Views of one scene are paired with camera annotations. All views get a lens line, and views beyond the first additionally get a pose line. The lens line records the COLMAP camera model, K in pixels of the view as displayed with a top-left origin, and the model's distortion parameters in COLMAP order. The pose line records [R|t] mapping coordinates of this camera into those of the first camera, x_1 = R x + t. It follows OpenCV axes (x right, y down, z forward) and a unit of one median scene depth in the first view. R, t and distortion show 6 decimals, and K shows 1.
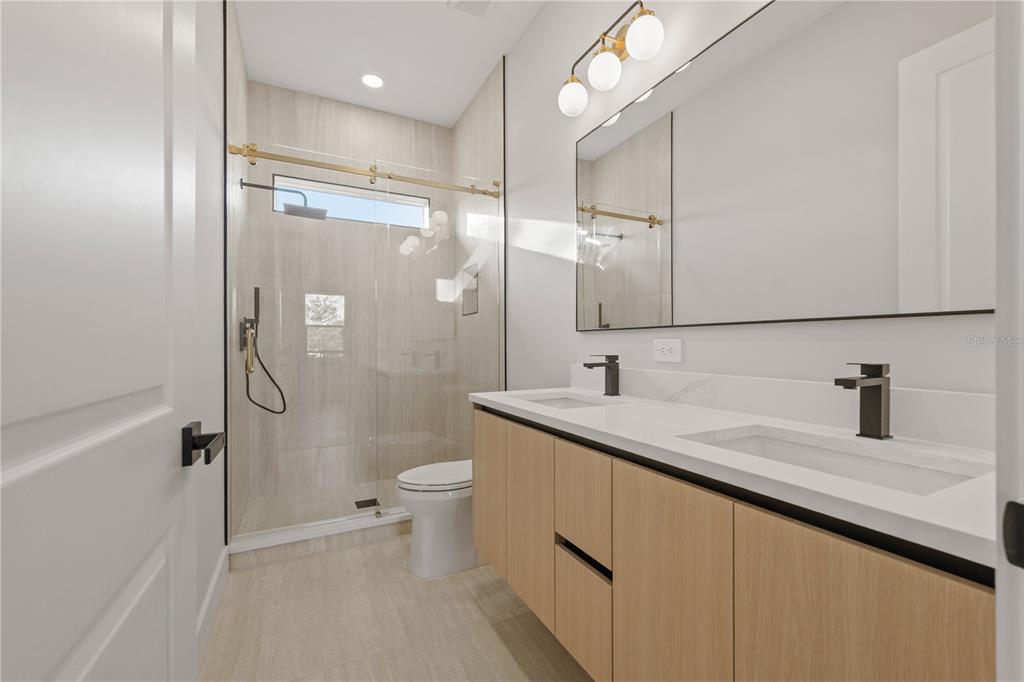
lens RADIAL K [[422.7, 0, 511.9], [0, 422.7, 344.1], [0, 0, 1]] dist [0.001658, -0.001014]
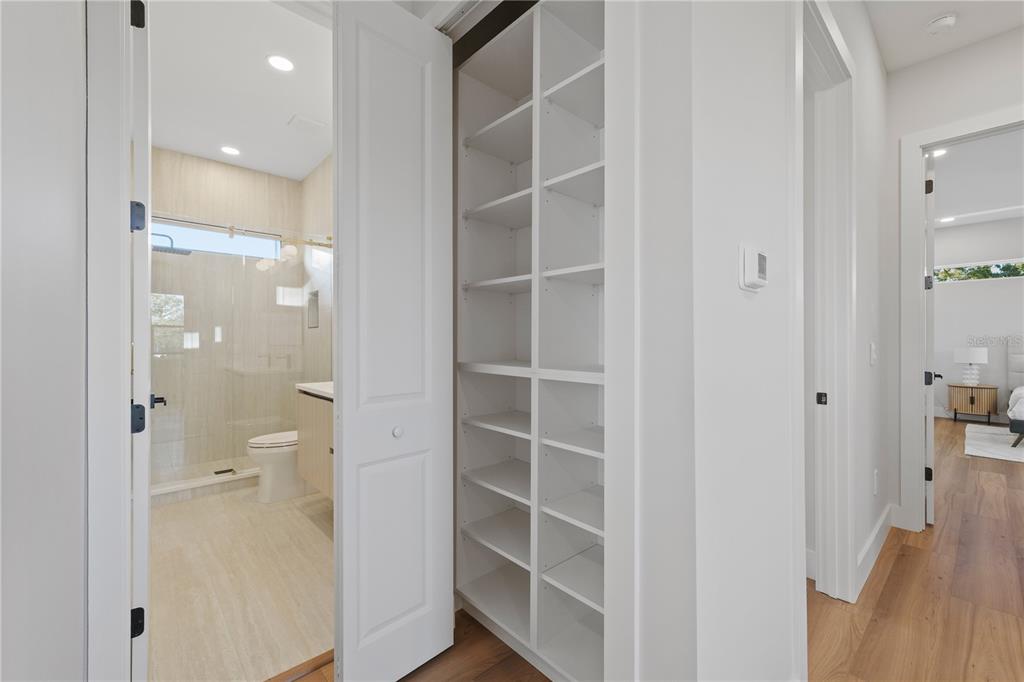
lens RADIAL K [[422.7, 0, 510.4], [0, 422.7, 341.5], [0, 0, 1]] dist [0.001658, -0.001014]
pose [[0.964168, 0.003484, 0.265269, 0.153316], [-0.003373, 0.999994, -0.000876, -0.029300], [-0.265271, -0.000050, 0.964174, -0.469106]]
